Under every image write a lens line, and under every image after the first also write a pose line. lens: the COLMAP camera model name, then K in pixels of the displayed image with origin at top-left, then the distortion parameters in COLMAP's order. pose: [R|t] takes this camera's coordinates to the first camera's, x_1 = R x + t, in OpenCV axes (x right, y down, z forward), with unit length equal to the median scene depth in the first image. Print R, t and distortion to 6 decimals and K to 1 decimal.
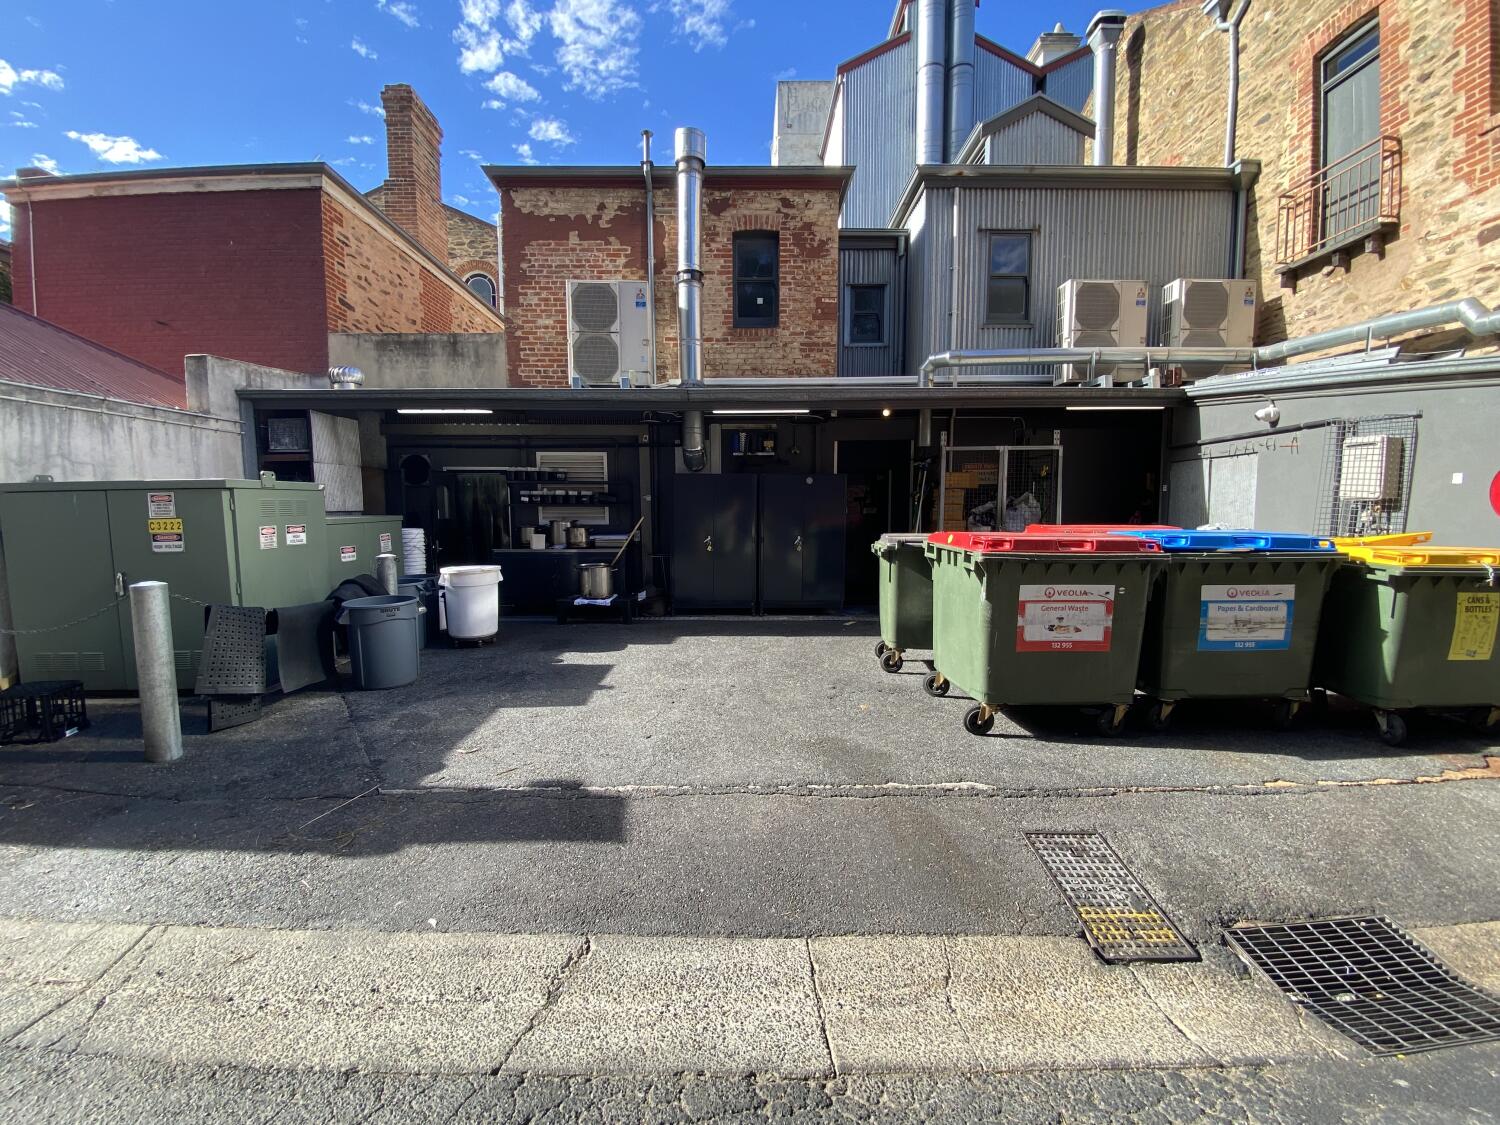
lens RADIAL K [[596.2, 0, 747.4], [0, 596.2, 567.5], [0, 0, 1]] dist [0.032925, -0.028766]
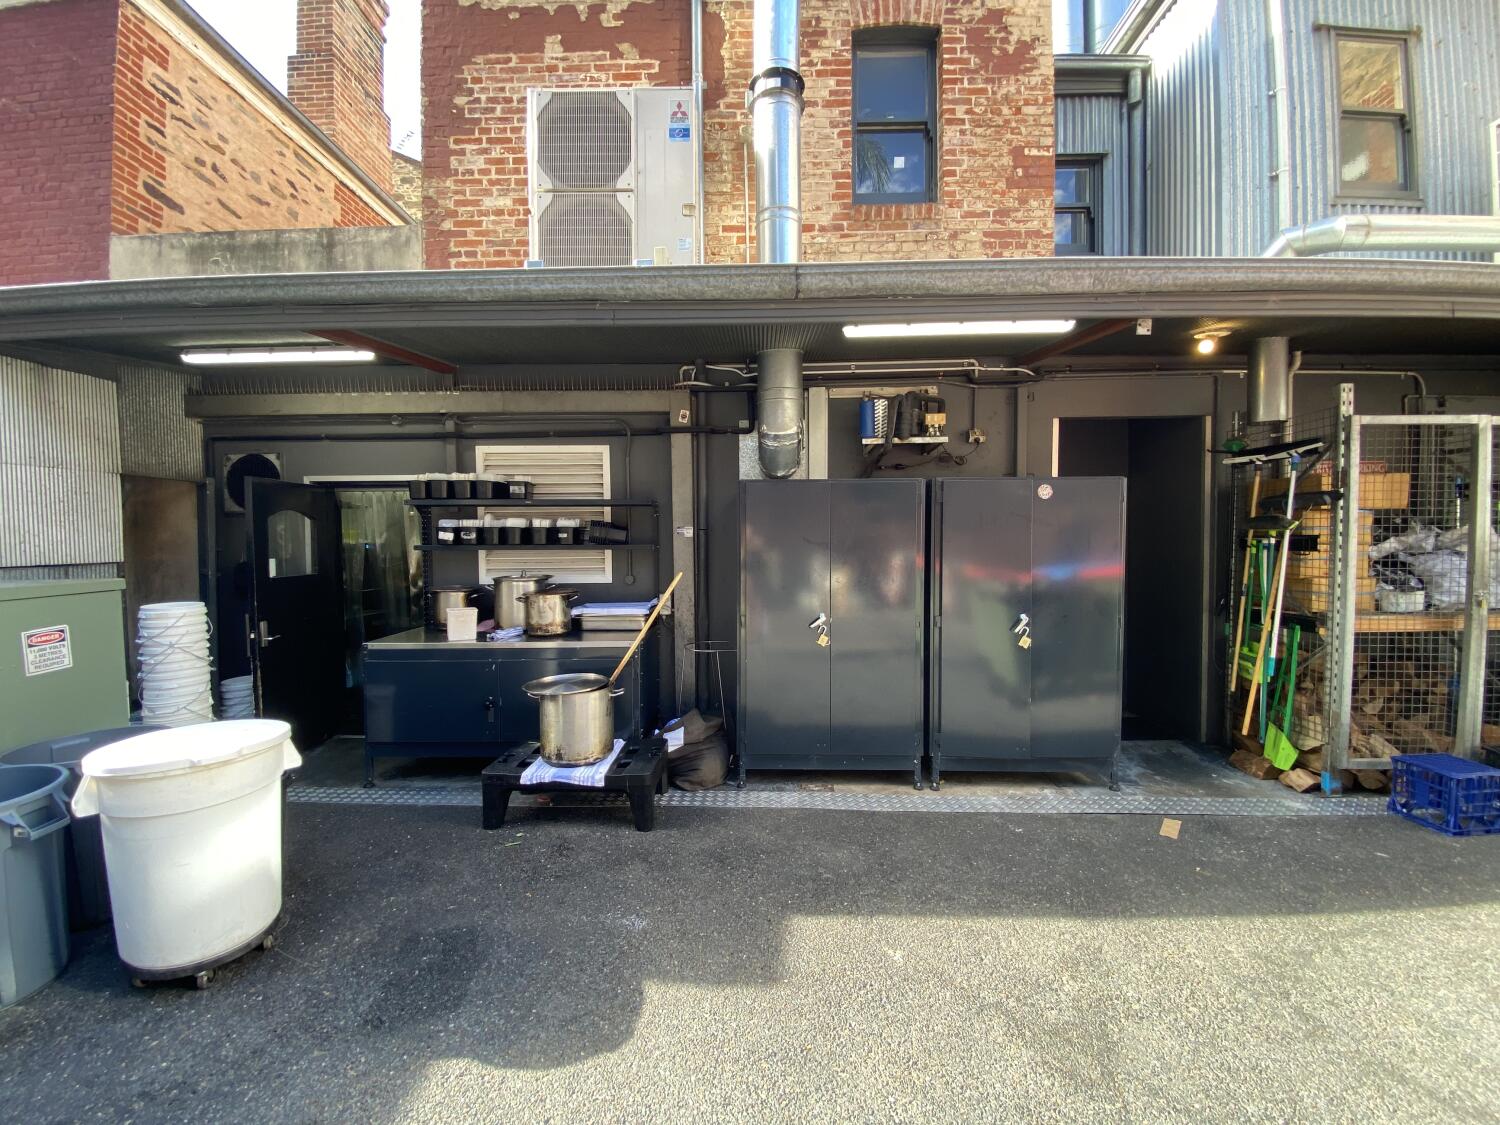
lens RADIAL K [[606.7, 0, 744.4], [0, 606.7, 564.3], [0, 0, 1]] dist [0.008654, -0.015634]
pose [[0.999341, -0.002924, -0.036187, -0.100755], [0.000824, 0.998322, -0.057902, -0.059582], [0.036295, 0.057834, 0.997666, 0.493451]]
